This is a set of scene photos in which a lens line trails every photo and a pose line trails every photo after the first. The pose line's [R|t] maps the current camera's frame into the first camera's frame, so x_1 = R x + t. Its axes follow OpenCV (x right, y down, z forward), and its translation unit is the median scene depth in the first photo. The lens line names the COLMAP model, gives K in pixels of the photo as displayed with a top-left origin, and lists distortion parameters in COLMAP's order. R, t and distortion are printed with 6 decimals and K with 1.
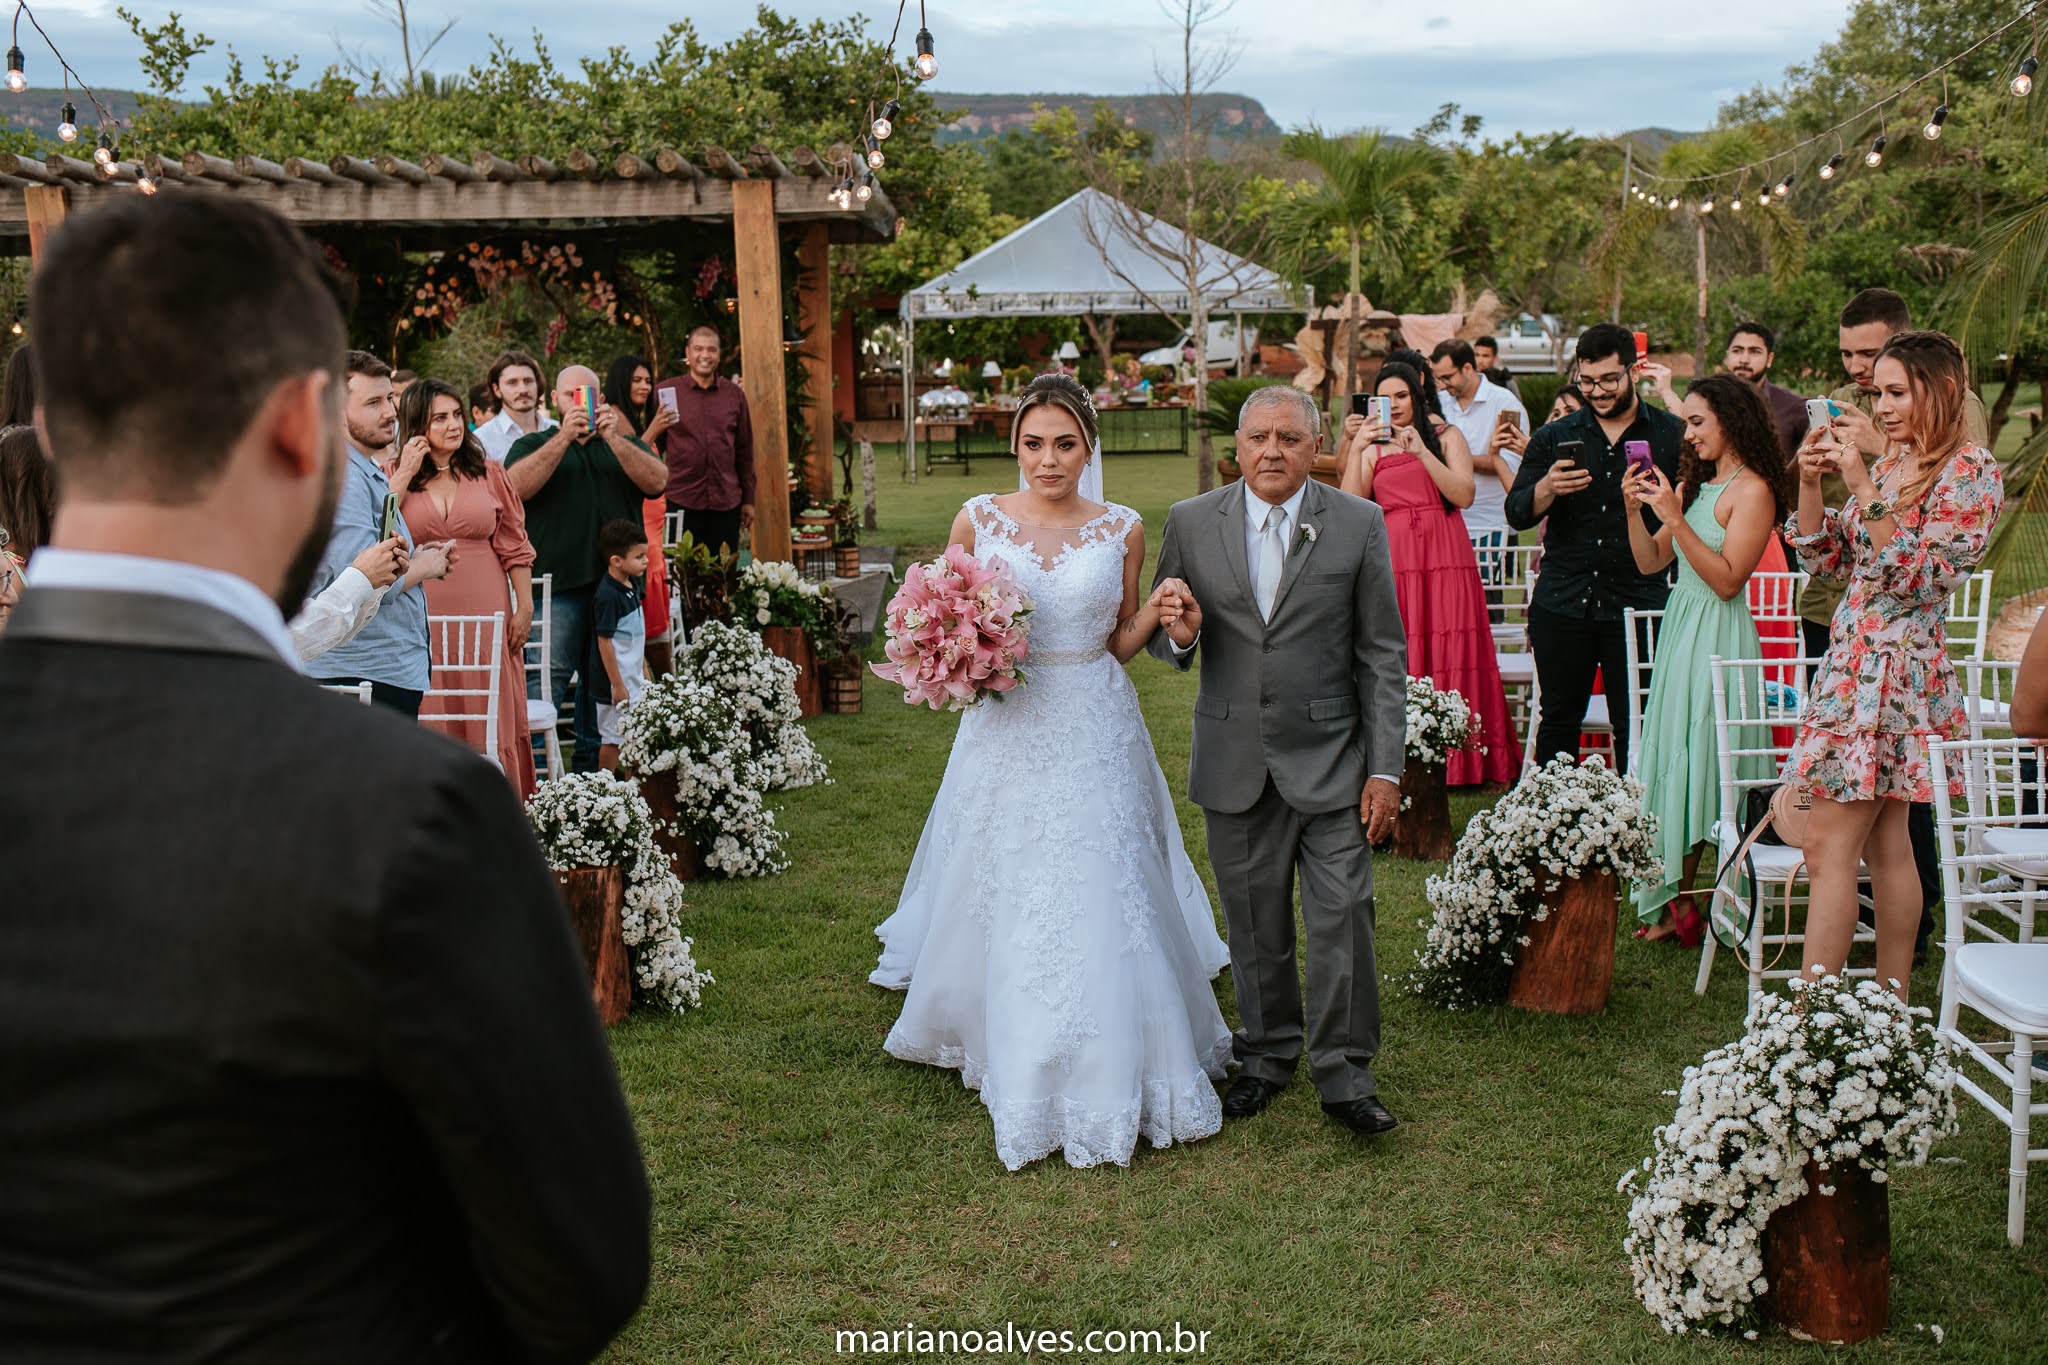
lens RADIAL K [[1978.2, 0, 1024.0], [0, 1978.2, 682.5], [0, 0, 1]] dist [0.006629, -0.005101]
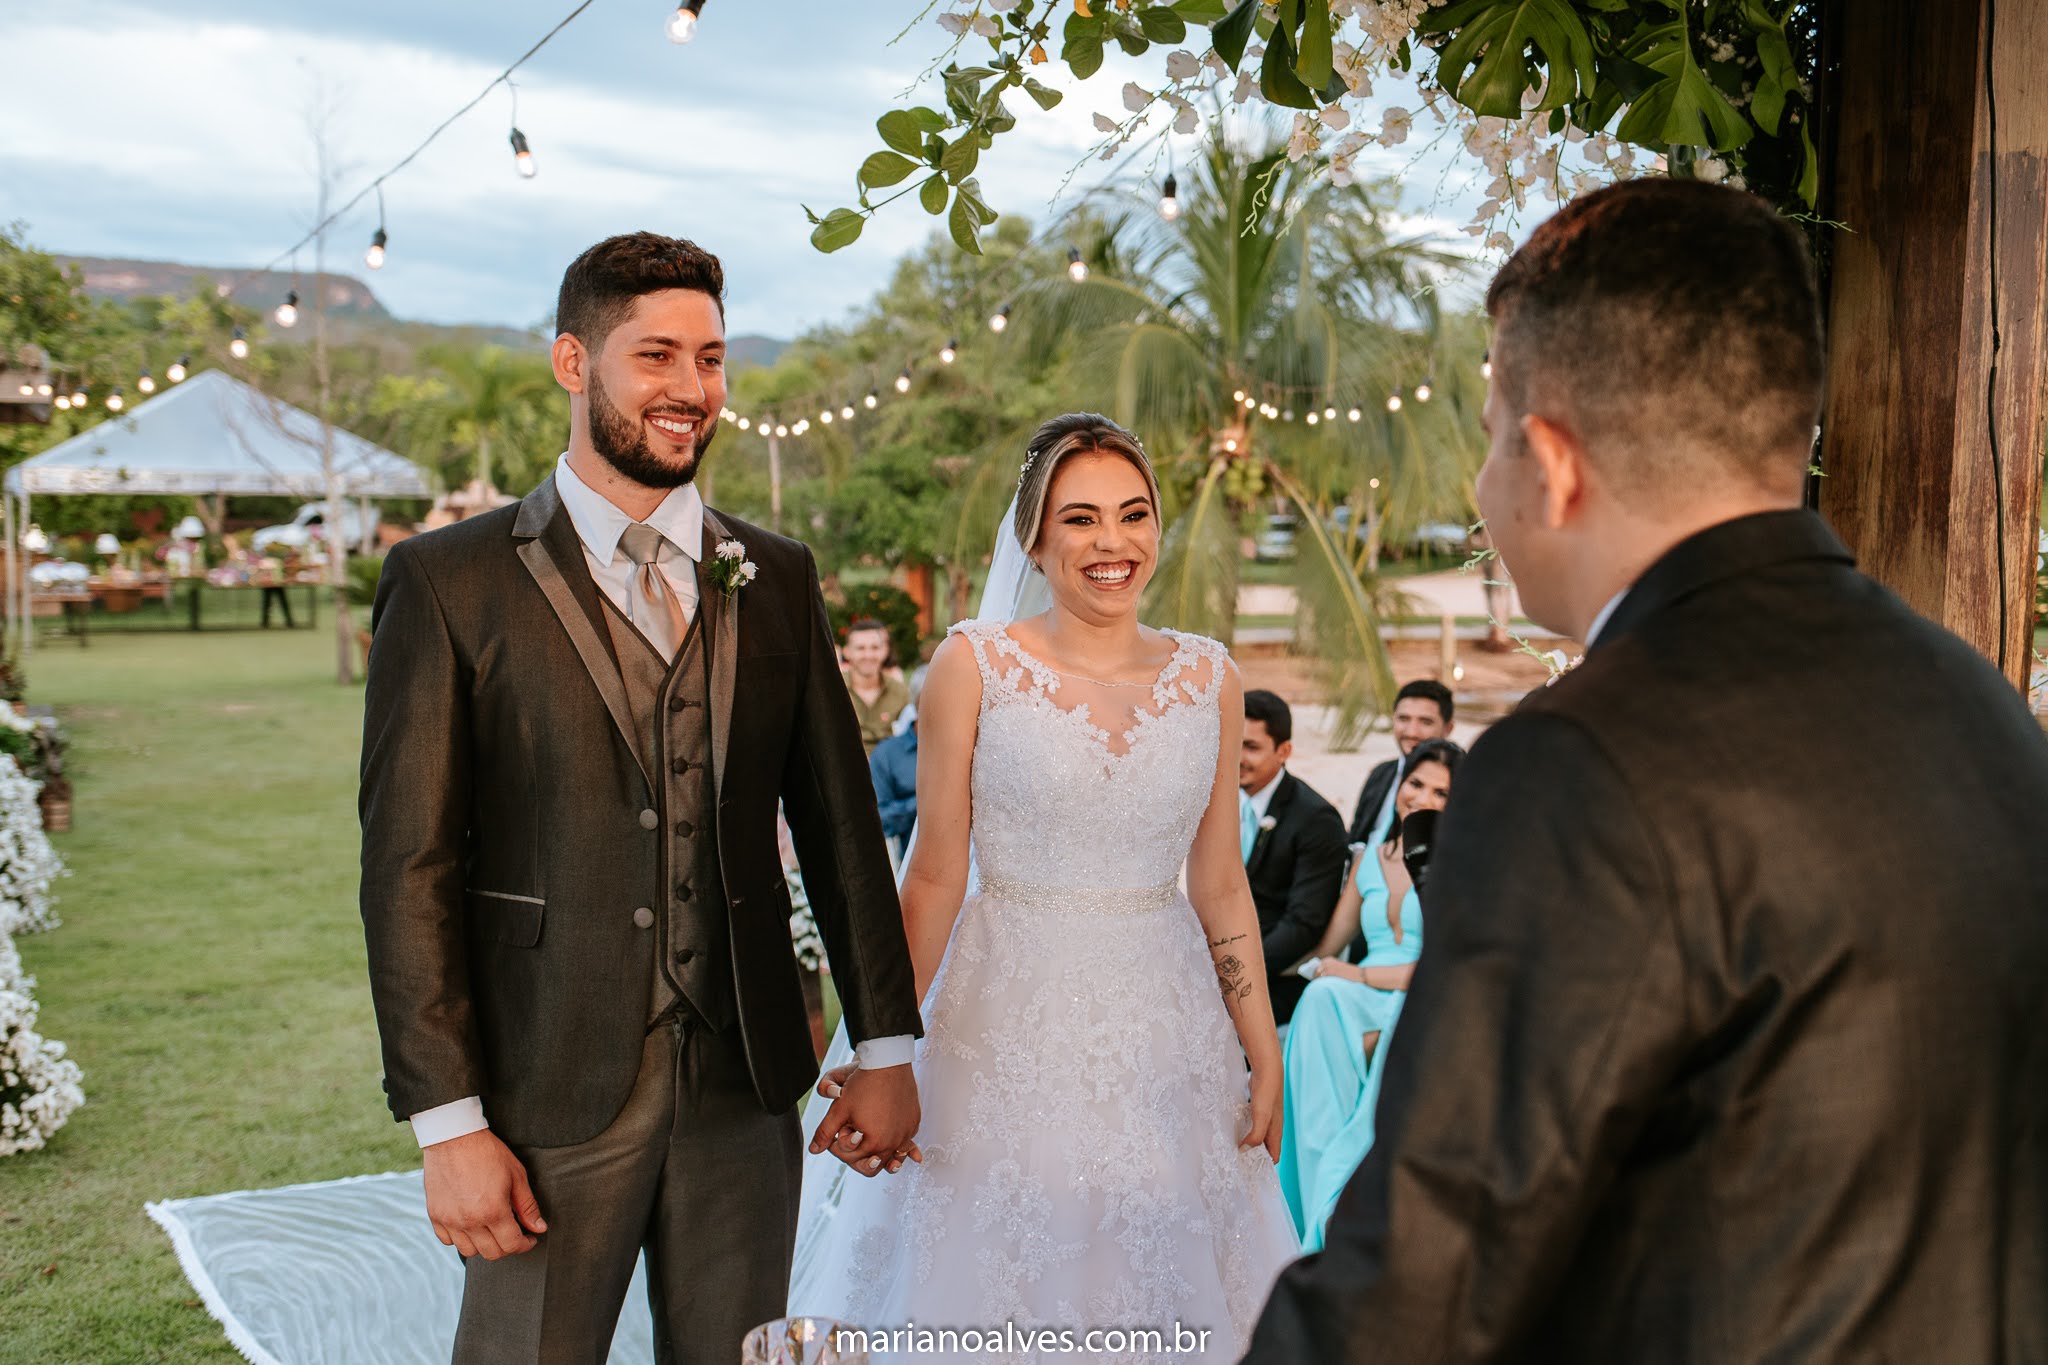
lens RADIAL K [[2063.4, 0, 1085.0], [0, 2063.4, 678.6], [0, 0, 1]] dist [0.000415, -0.035278]
pose [[0.898551, -0.010200, 0.438750, -0.058694], [0.053174, 0.994895, -0.085771, 0.047101], [-0.435635, 0.100400, 0.894507, -0.267906]]
